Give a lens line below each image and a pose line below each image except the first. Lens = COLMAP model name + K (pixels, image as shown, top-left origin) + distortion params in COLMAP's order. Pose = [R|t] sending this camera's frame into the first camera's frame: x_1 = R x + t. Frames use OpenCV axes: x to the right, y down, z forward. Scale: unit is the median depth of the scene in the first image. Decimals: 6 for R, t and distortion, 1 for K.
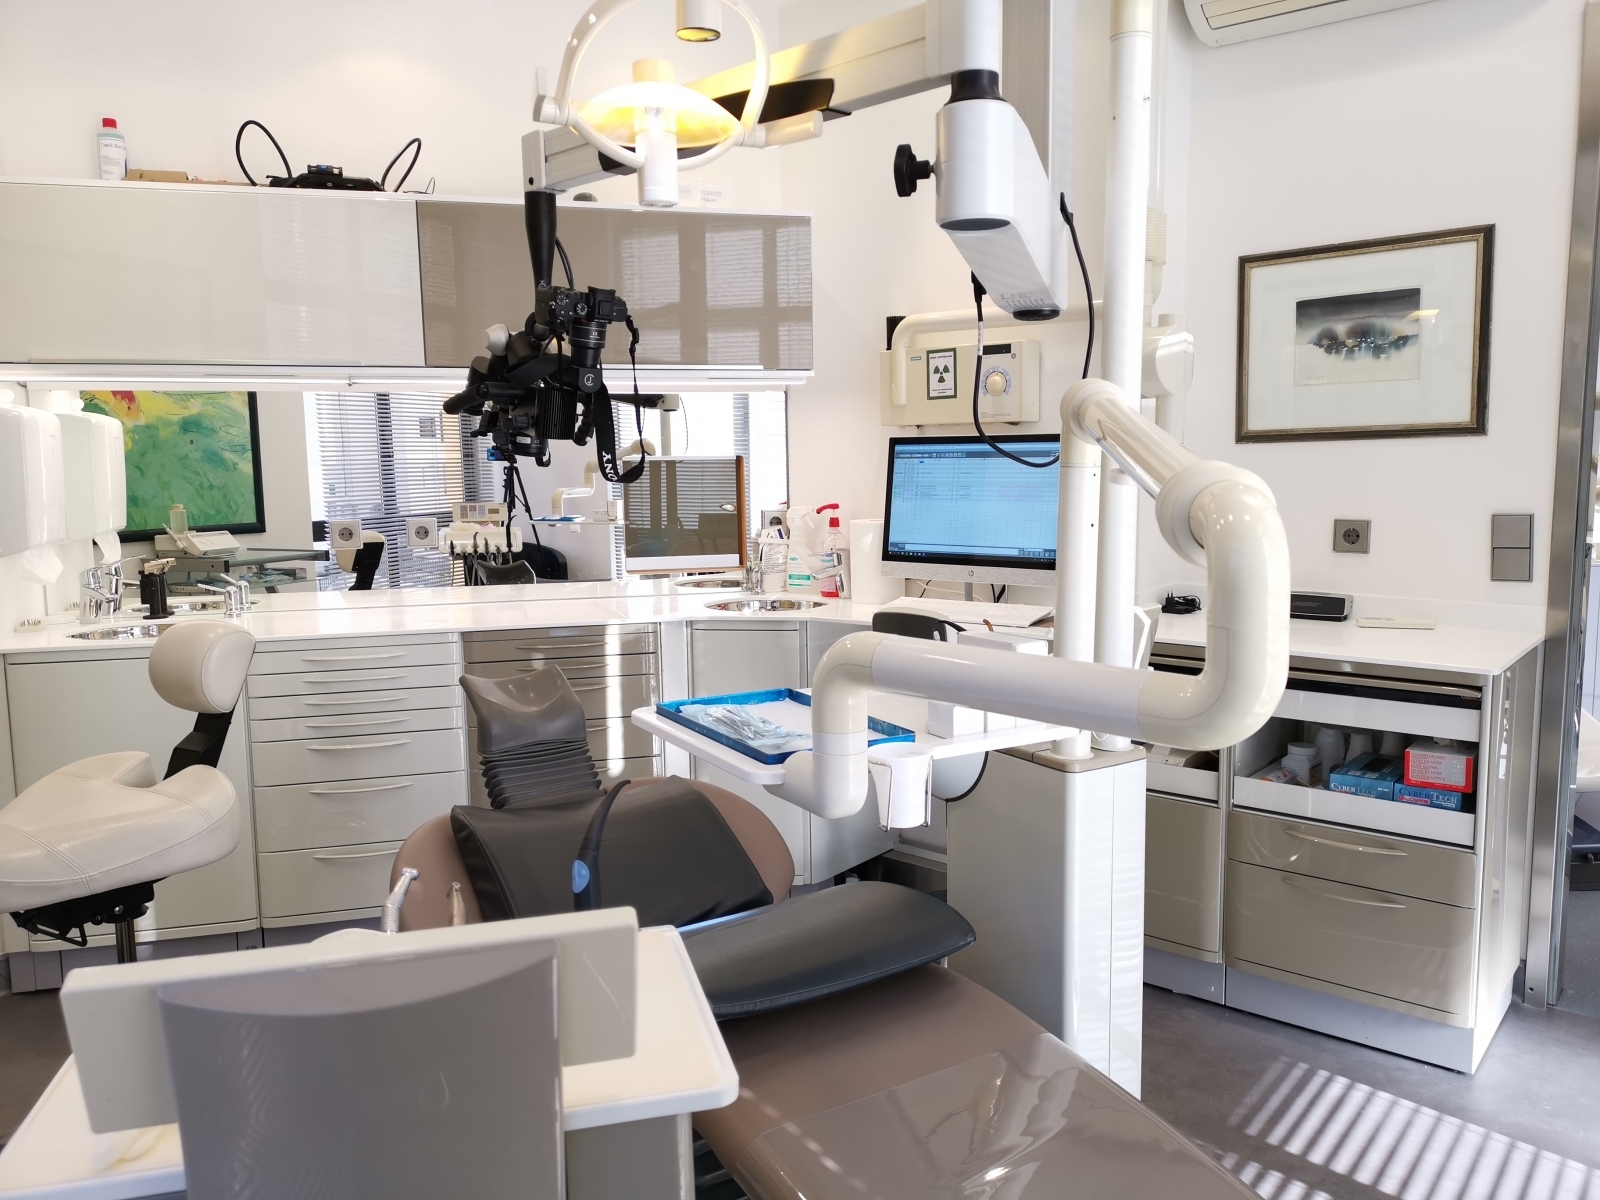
lens RADIAL K [[1252.7, 0, 800.0], [0, 1252.7, 600.0], [0, 0, 1]] dist [0.091359, -0.094026]
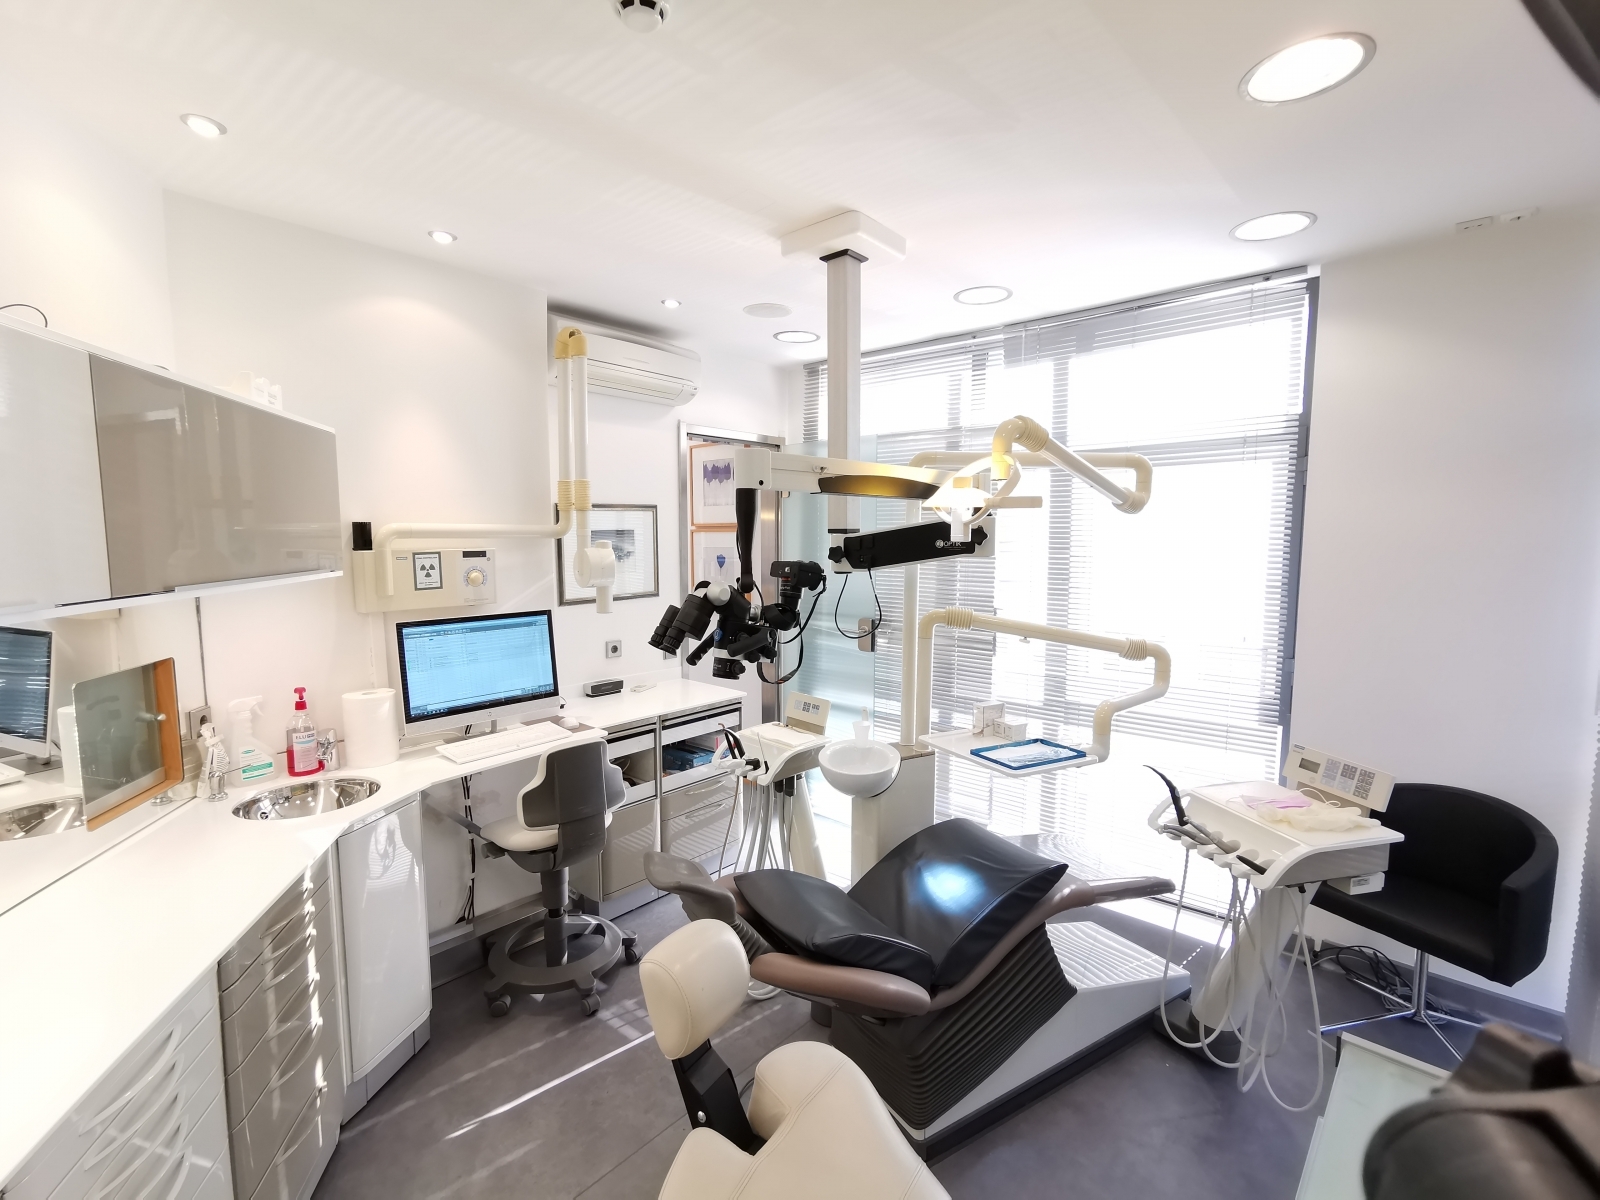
lens RADIAL K [[739.2, 0, 800.0], [0, 739.2, 600.0], [0, 0, 1]] dist [-0.004630, 0.009437]
pose [[0.027432, -0.077589, 0.996608, -0.675723], [0.120460, 0.989974, 0.073757, -0.169416], [-0.992339, 0.118028, 0.036504, 0.630912]]
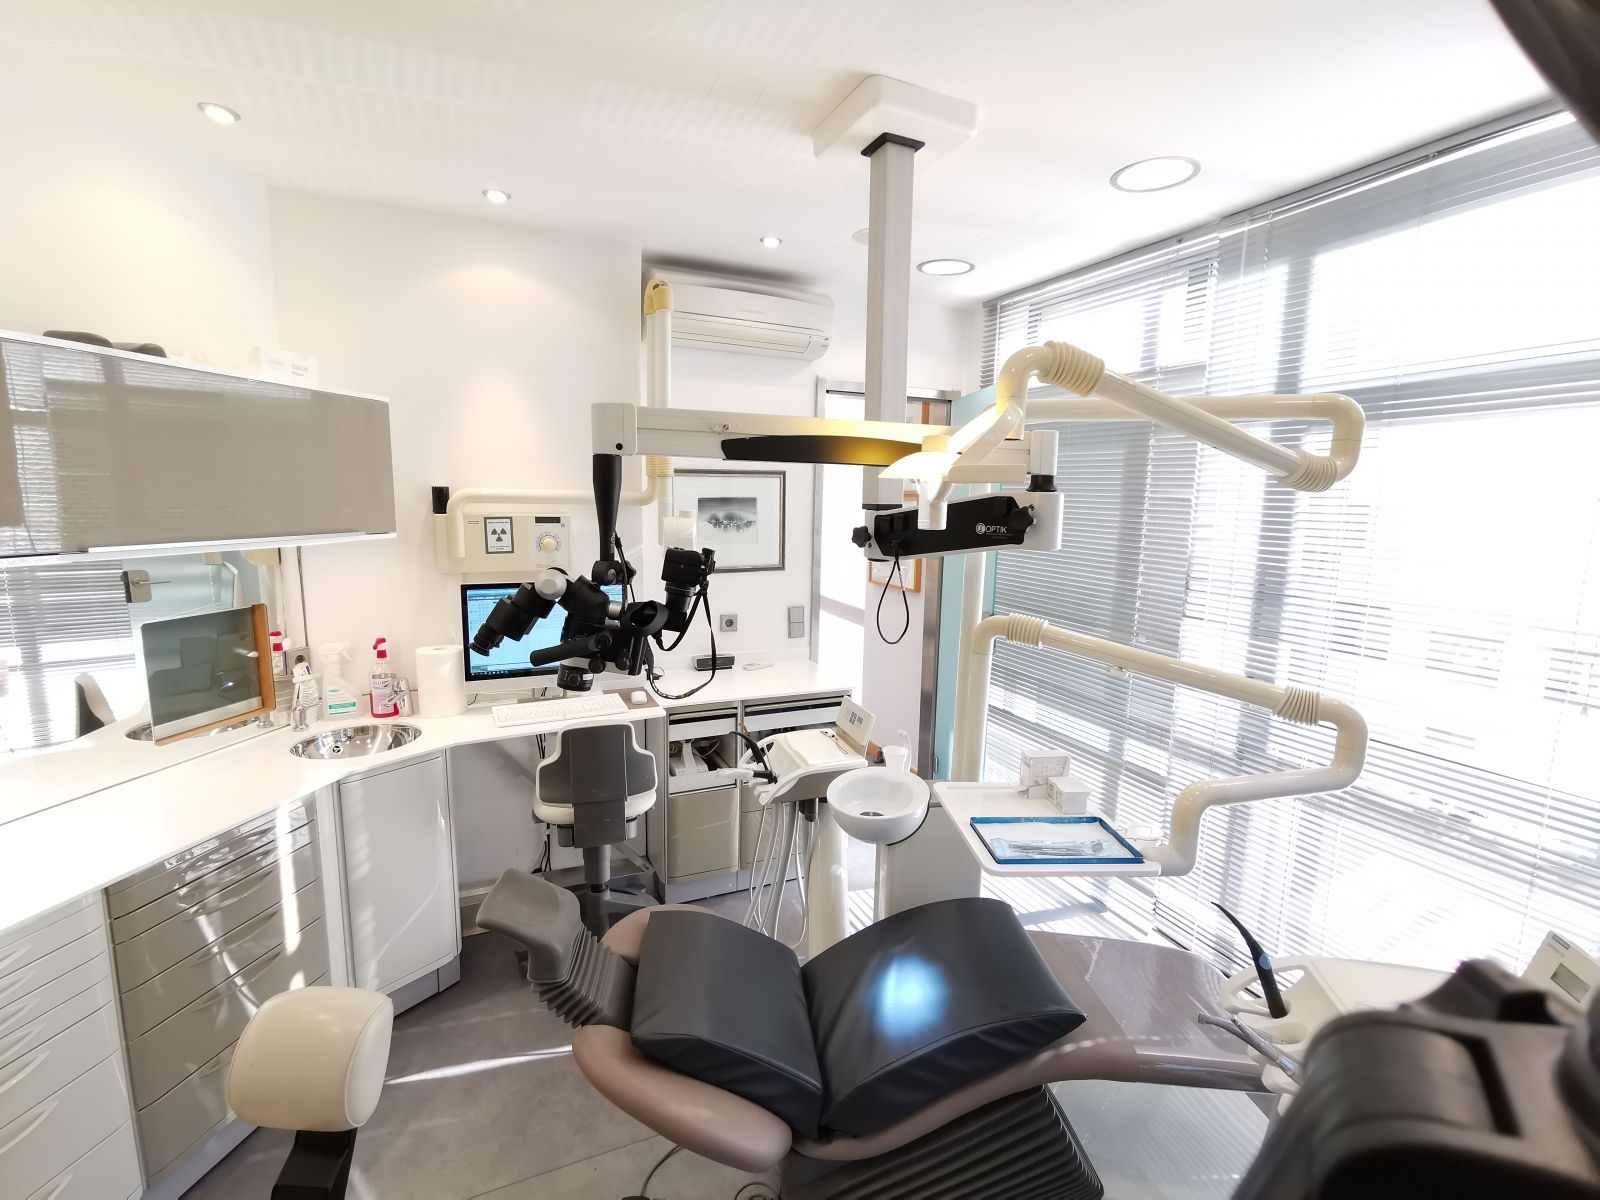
lens RADIAL K [[739.2, 0, 800.0], [0, 739.2, 600.0], [0, 0, 1]] dist [-0.004630, 0.009437]
pose [[0.440242, -0.107267, 0.891449, -0.476649], [0.082815, 0.993457, 0.078644, -0.155485], [-0.894052, 0.039203, 0.446245, 0.393332]]
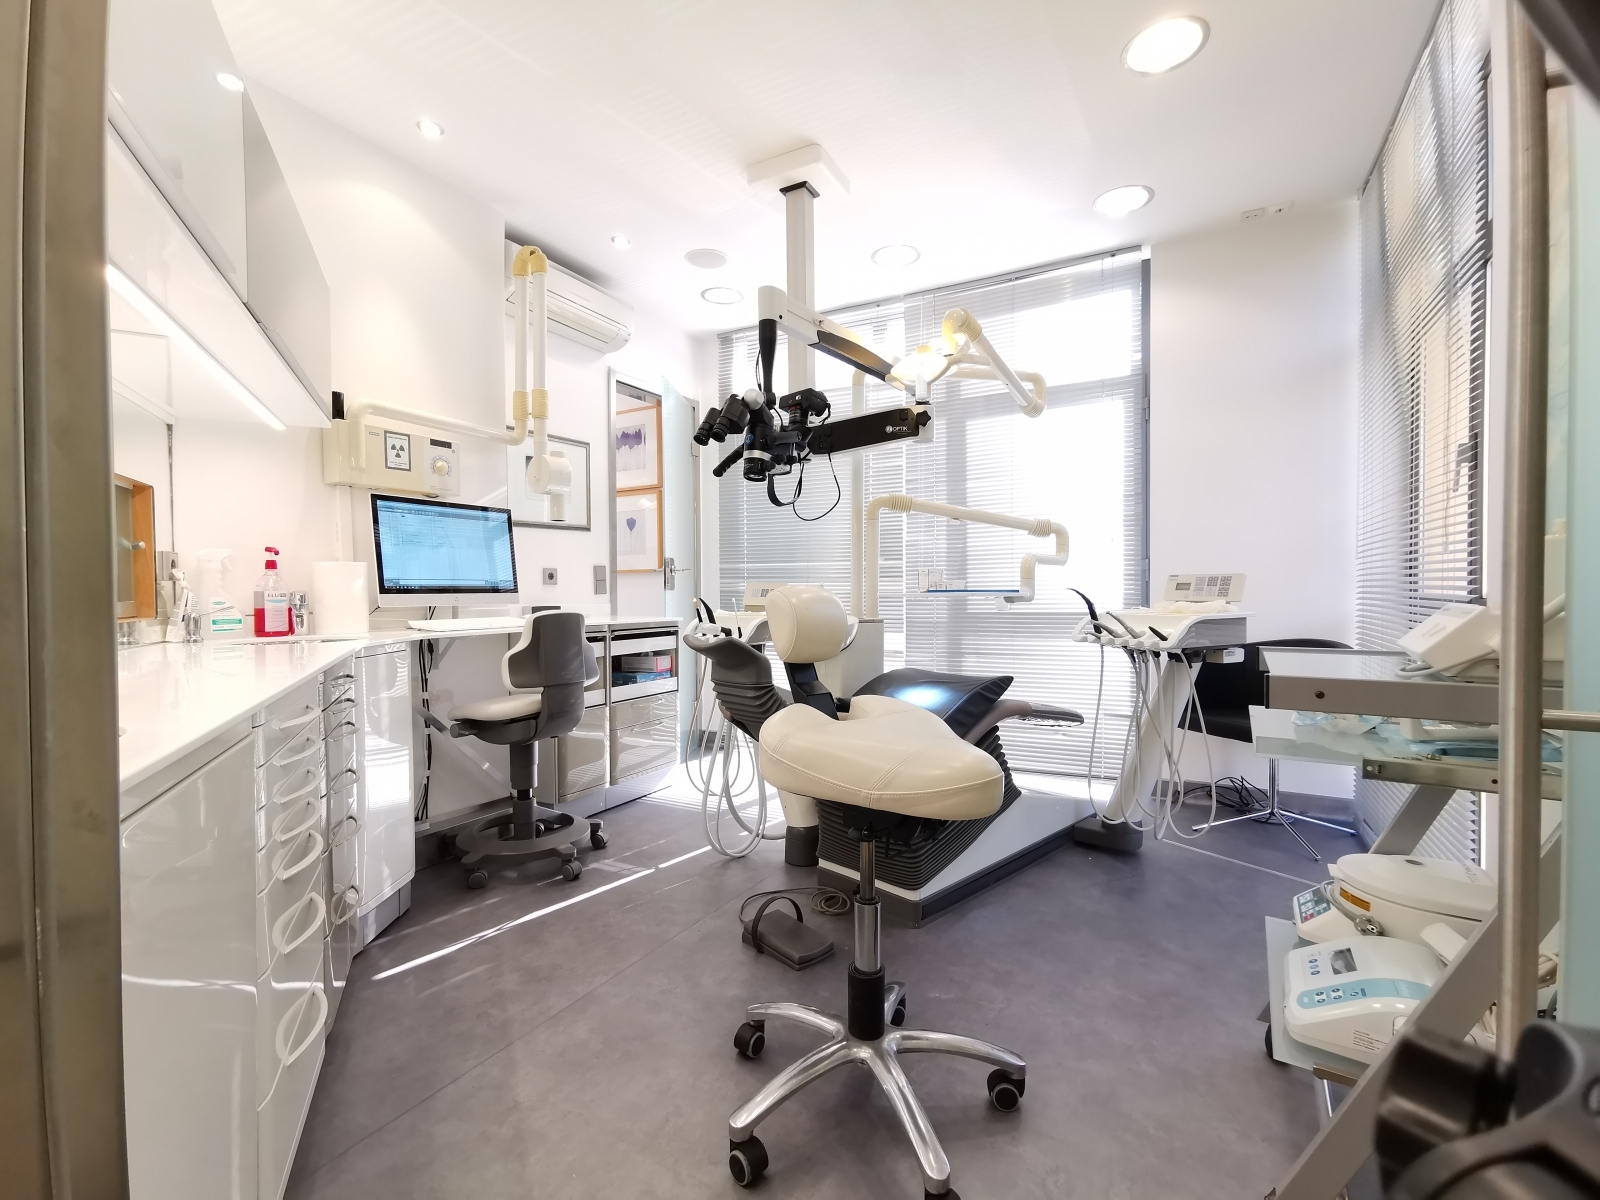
lens RADIAL K [[739.2, 0, 800.0], [0, 739.2, 600.0], [0, 0, 1]] dist [-0.004630, 0.009437]
pose [[-0.188062, 0.000919, 0.982157, -0.763460], [0.128663, 0.991405, 0.023709, 0.009952], [-0.973693, 0.130826, -0.186563, 0.801715]]
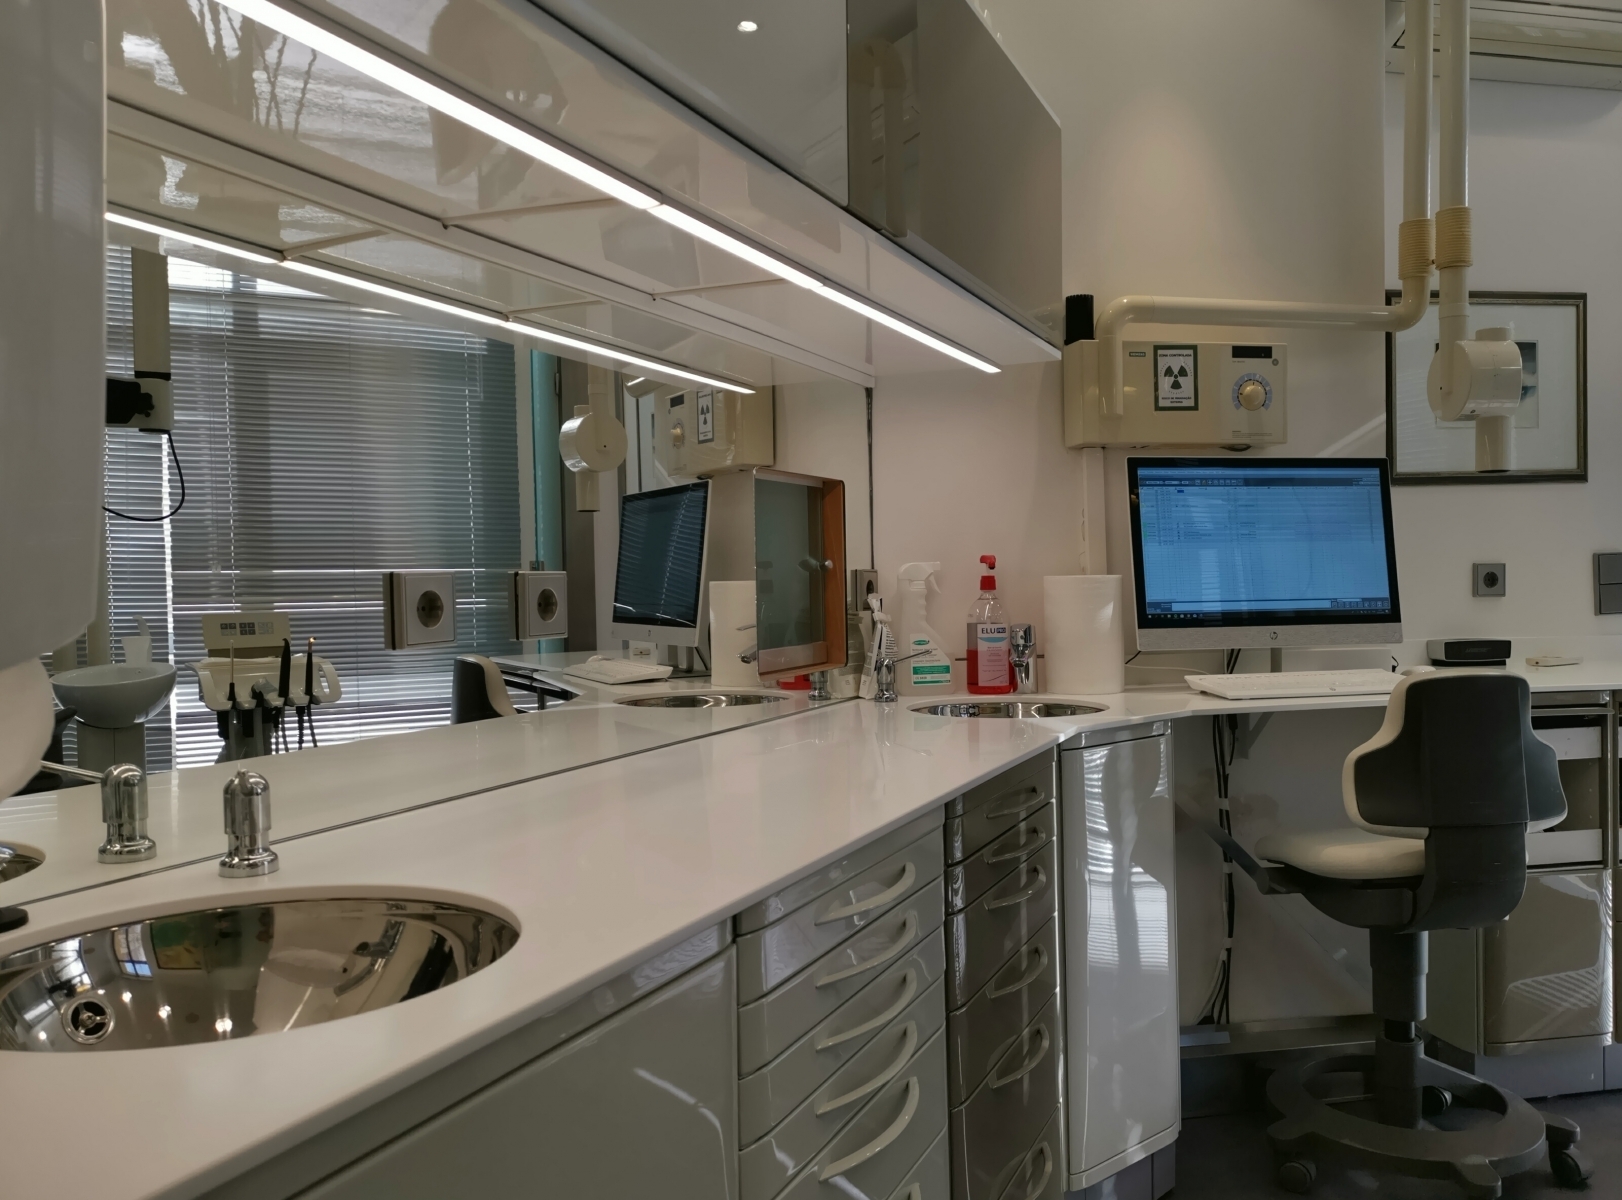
lens RADIAL K [[1261.0, 0, 811.0], [0, 1261.0, 600.0], [0, 0, 1]] dist [0.049703, -0.051623]
pose [[0.628655, -0.009667, 0.777624, -0.652550], [0.100471, 0.992553, -0.068885, -0.018341], [-0.771167, 0.121433, 0.624944, 0.753161]]
